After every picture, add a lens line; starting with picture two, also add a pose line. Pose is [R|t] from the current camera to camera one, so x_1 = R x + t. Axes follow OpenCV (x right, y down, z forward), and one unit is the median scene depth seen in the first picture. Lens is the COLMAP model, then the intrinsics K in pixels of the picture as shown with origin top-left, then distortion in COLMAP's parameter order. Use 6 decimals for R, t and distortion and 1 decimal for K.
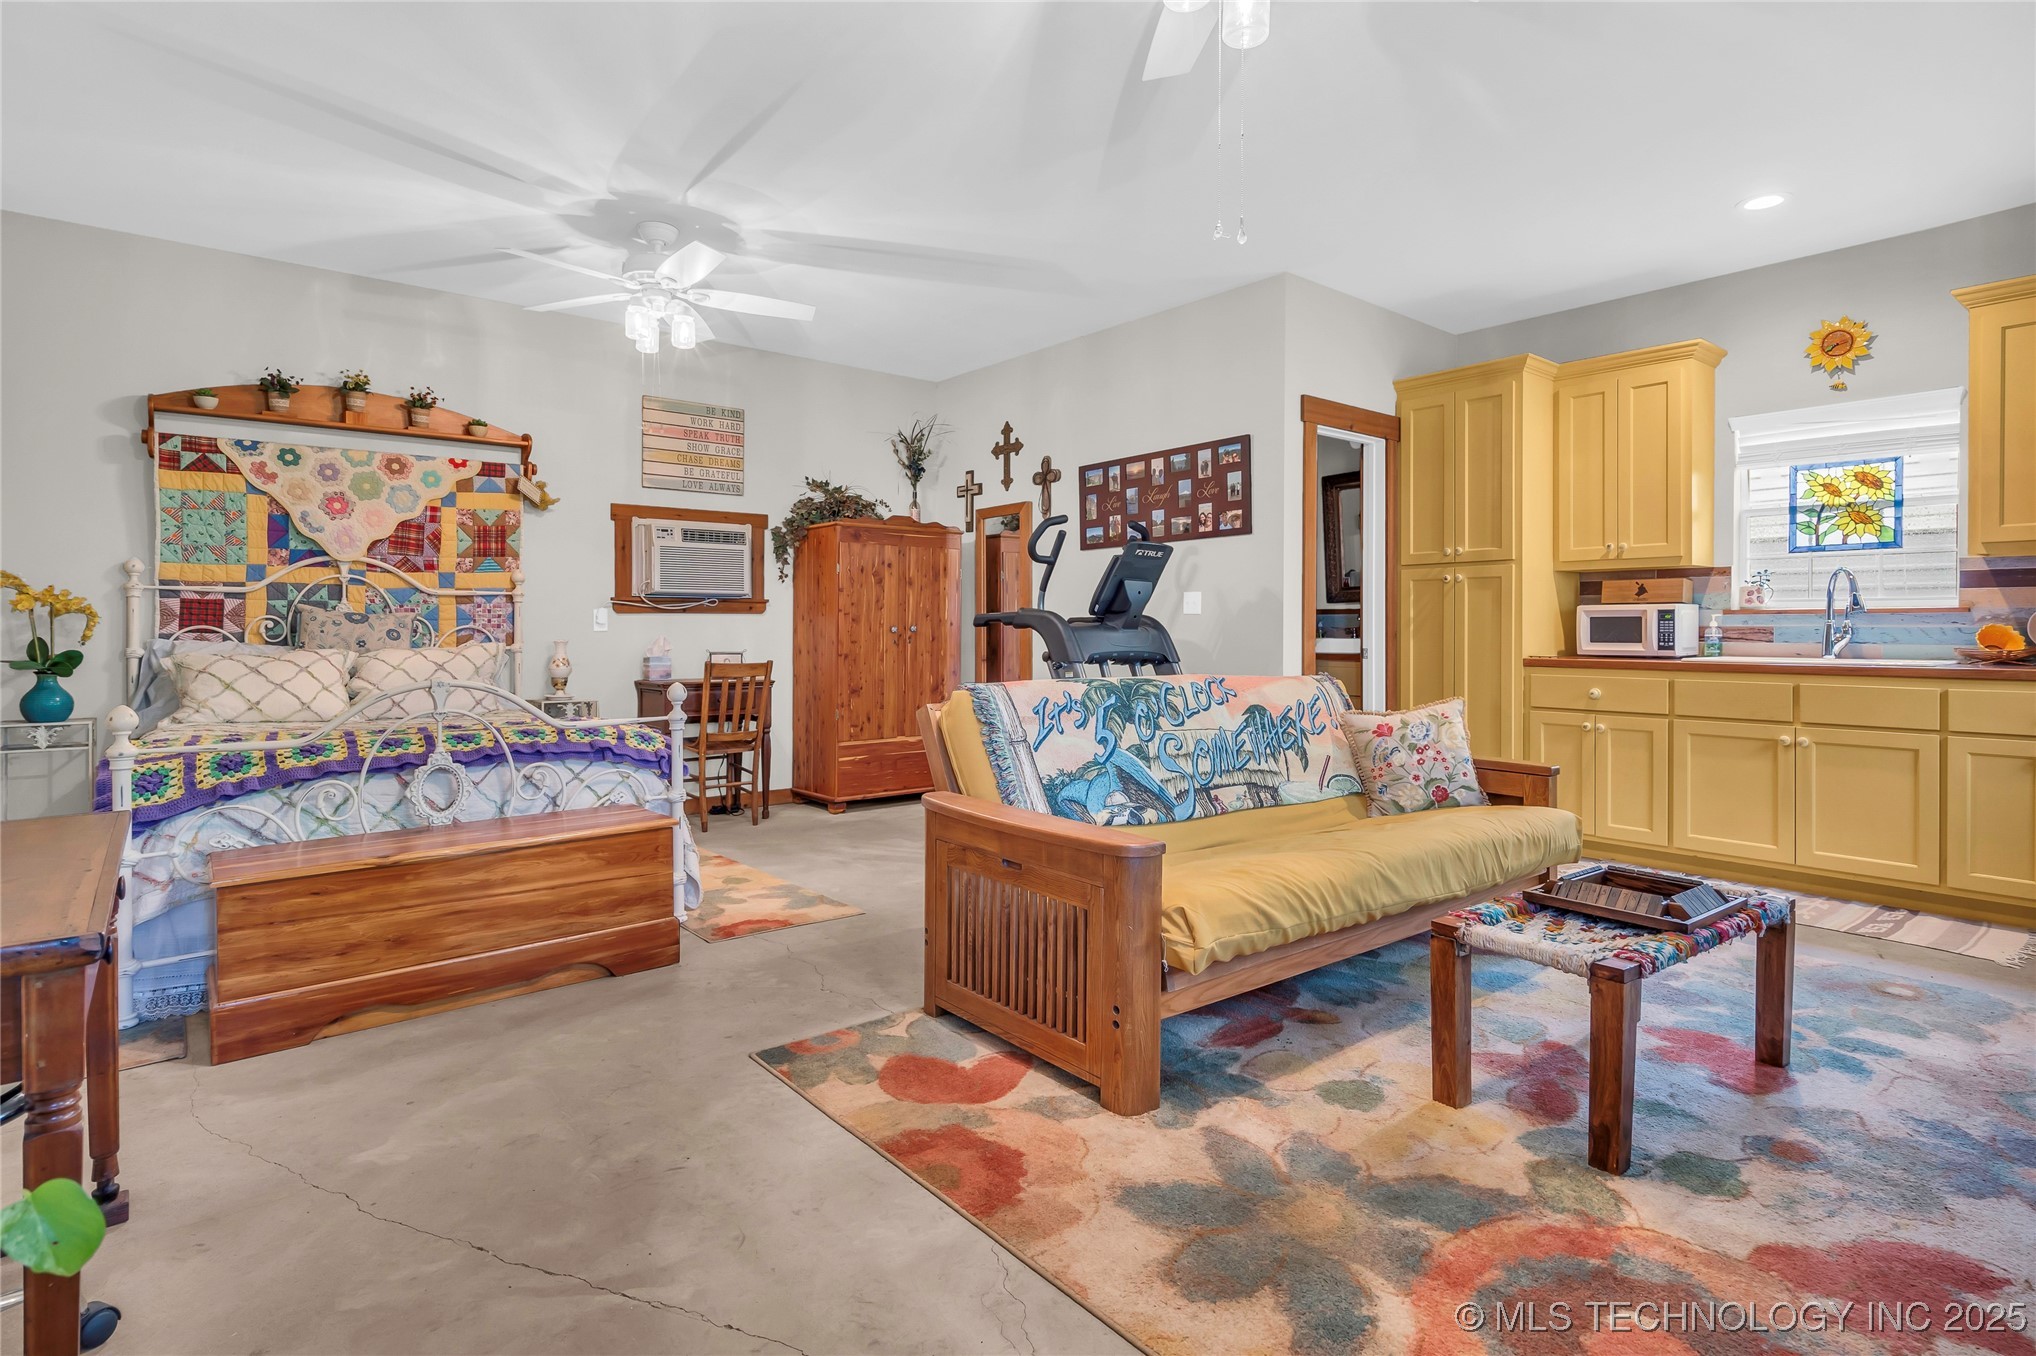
lens RADIAL K [[1032.2, 0, 1015.4], [0, 1032.2, 630.9], [0, 0, 1]] dist [0.002372, 0.000537]
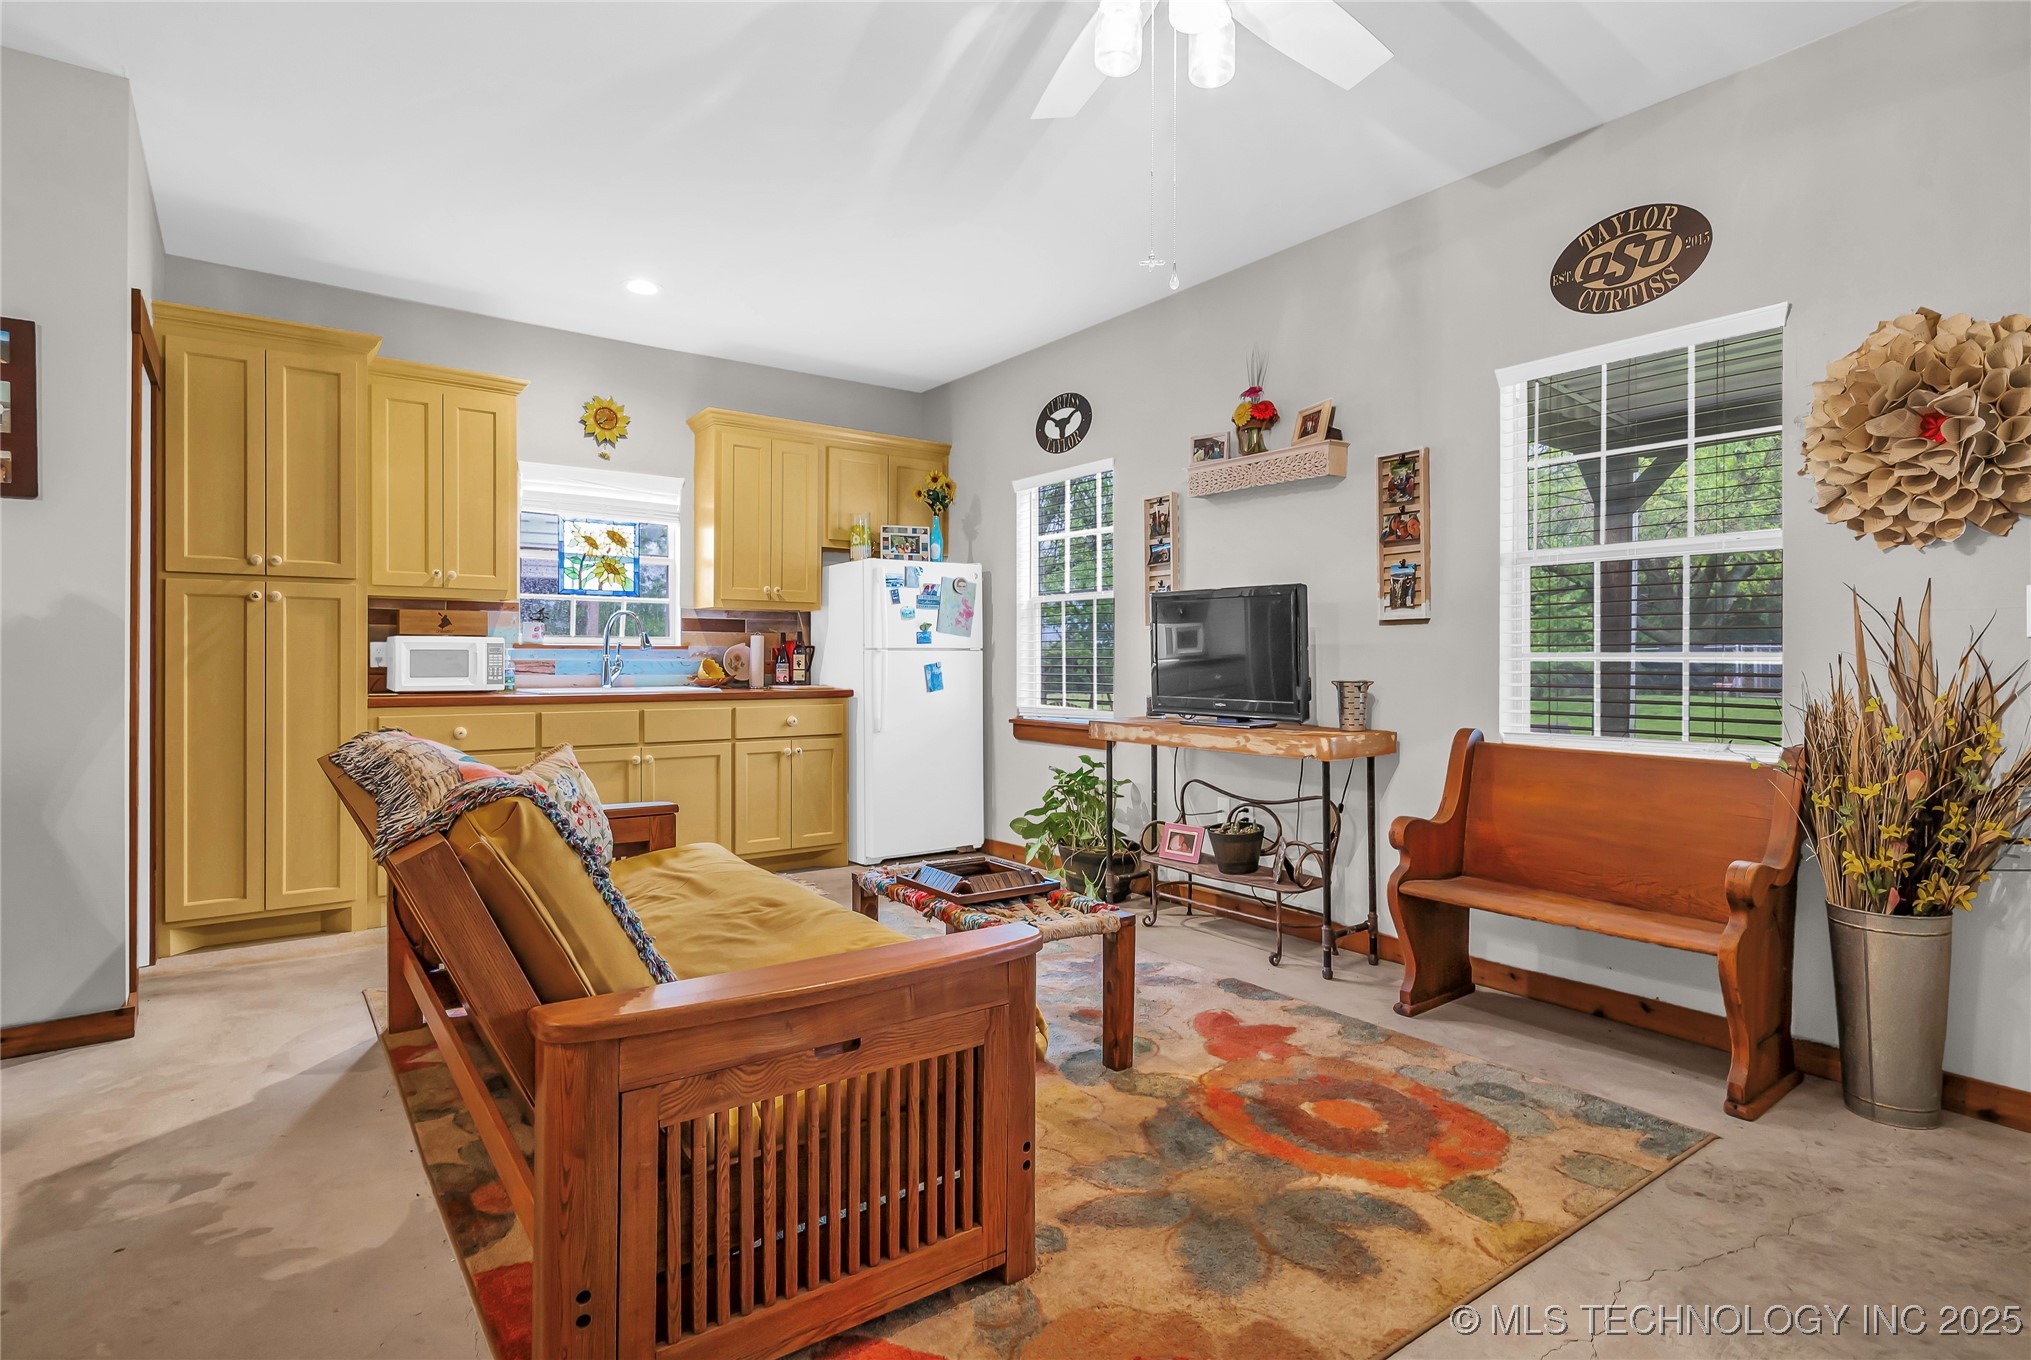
lens RADIAL K [[1031.2, 0, 1007.5], [0, 1031.2, 658.7], [0, 0, 1]] dist [0.001289, 0.000956]
pose [[0.056819, 0.001914, 0.998383, -0.374114], [0.002151, 0.999996, -0.002039, -0.002930], [-0.998382, 0.002263, 0.056815, 0.520223]]
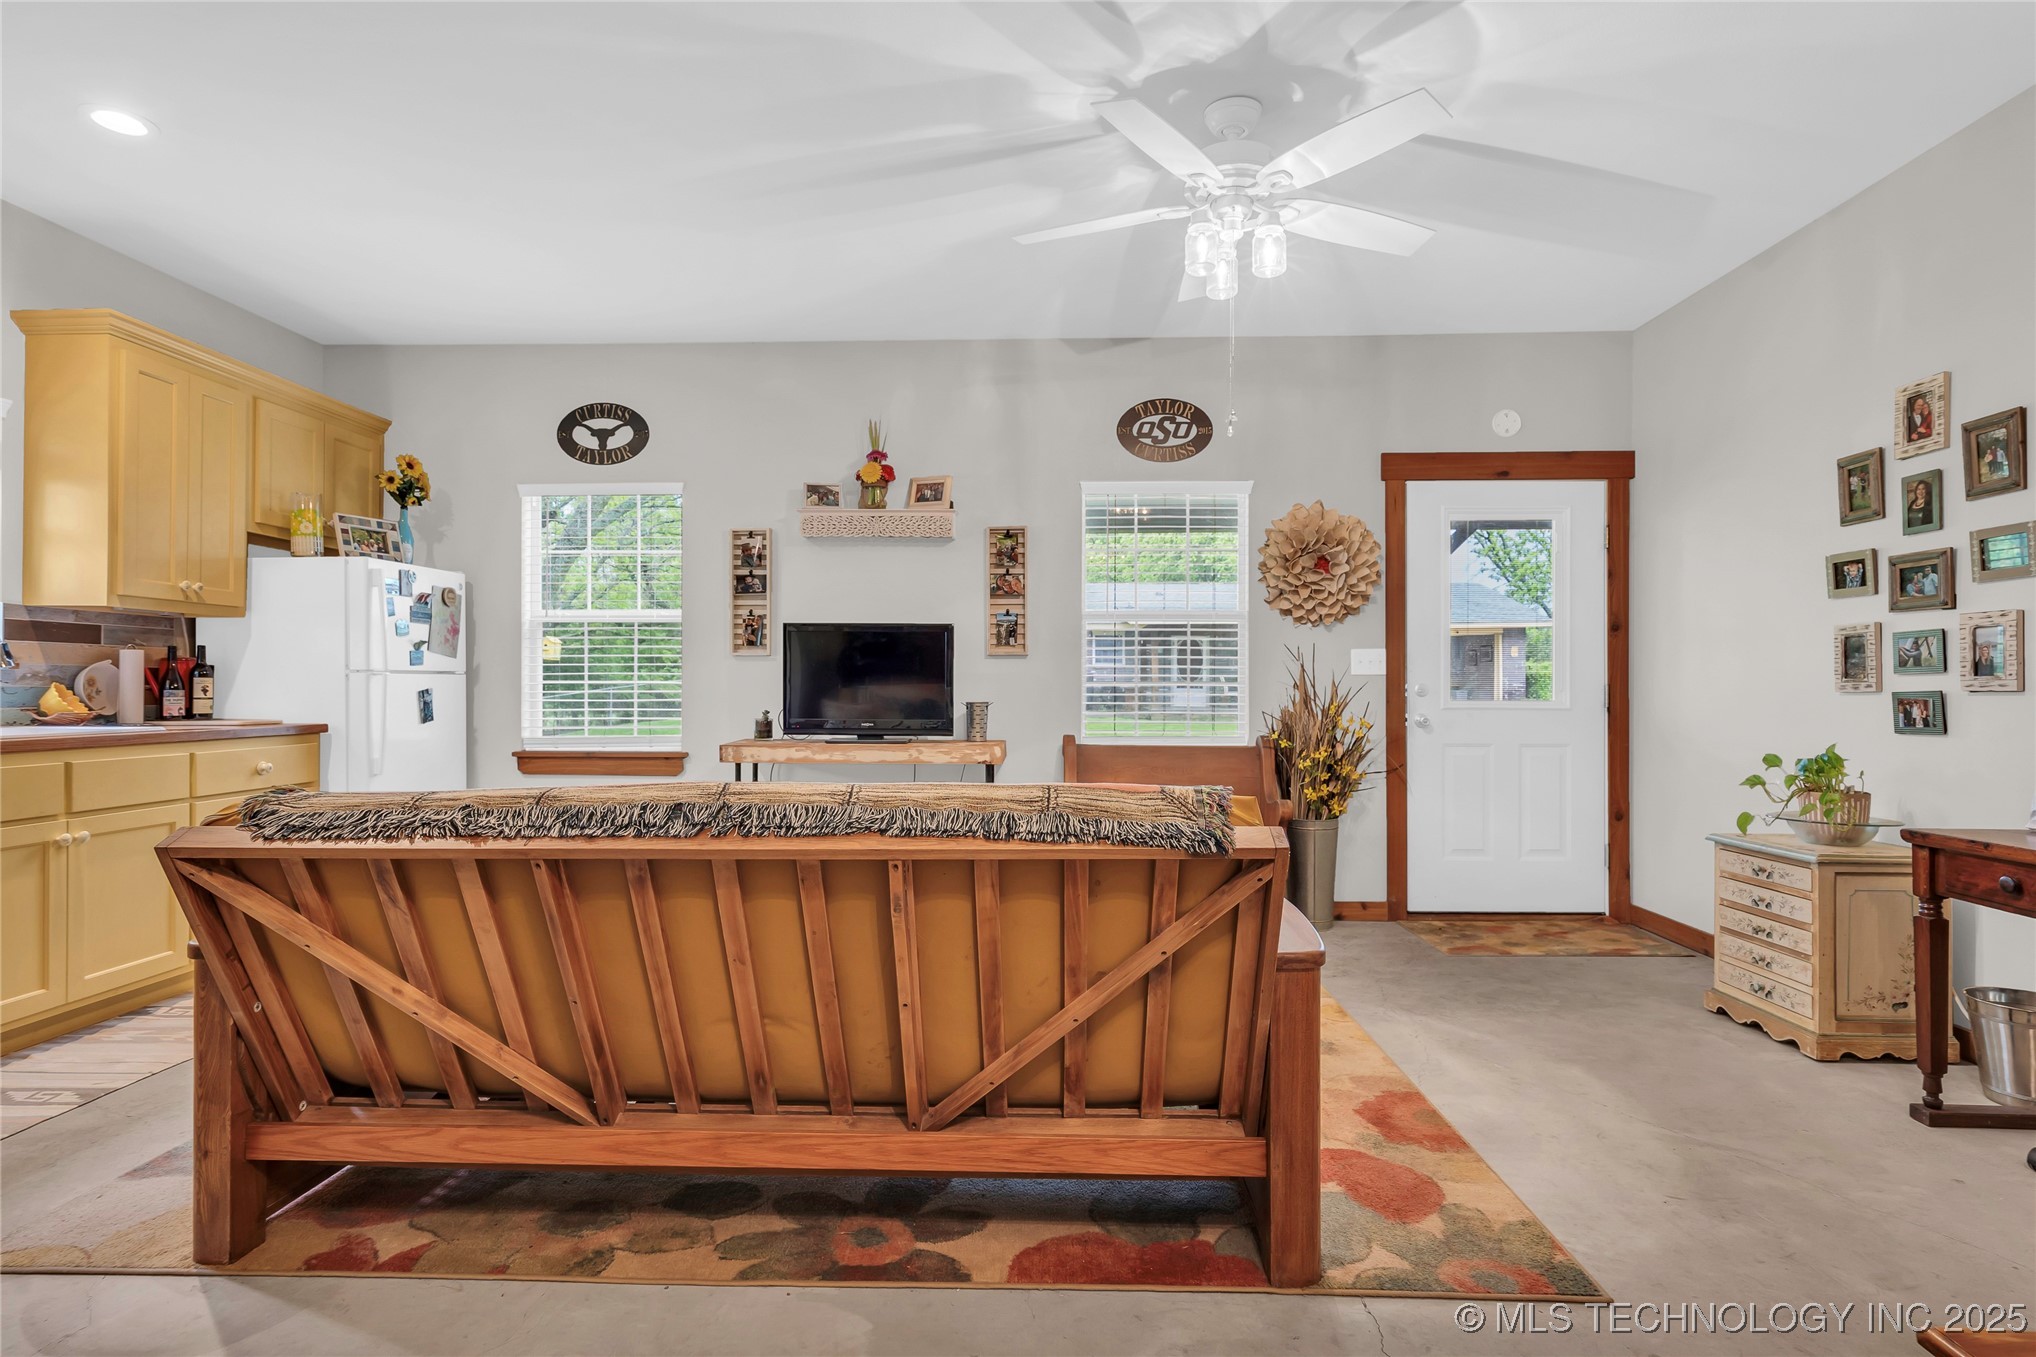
lens RADIAL K [[1032.2, 0, 1018.0], [0, 1032.2, 678.5], [0, 0, 1]] dist [-0.003353, 0.000264]
pose [[-0.746284, 0.004070, 0.665615, -0.258273], [0.001144, 0.999988, -0.004832, -0.005272], [-0.665626, -0.002844, -0.746280, 1.090766]]
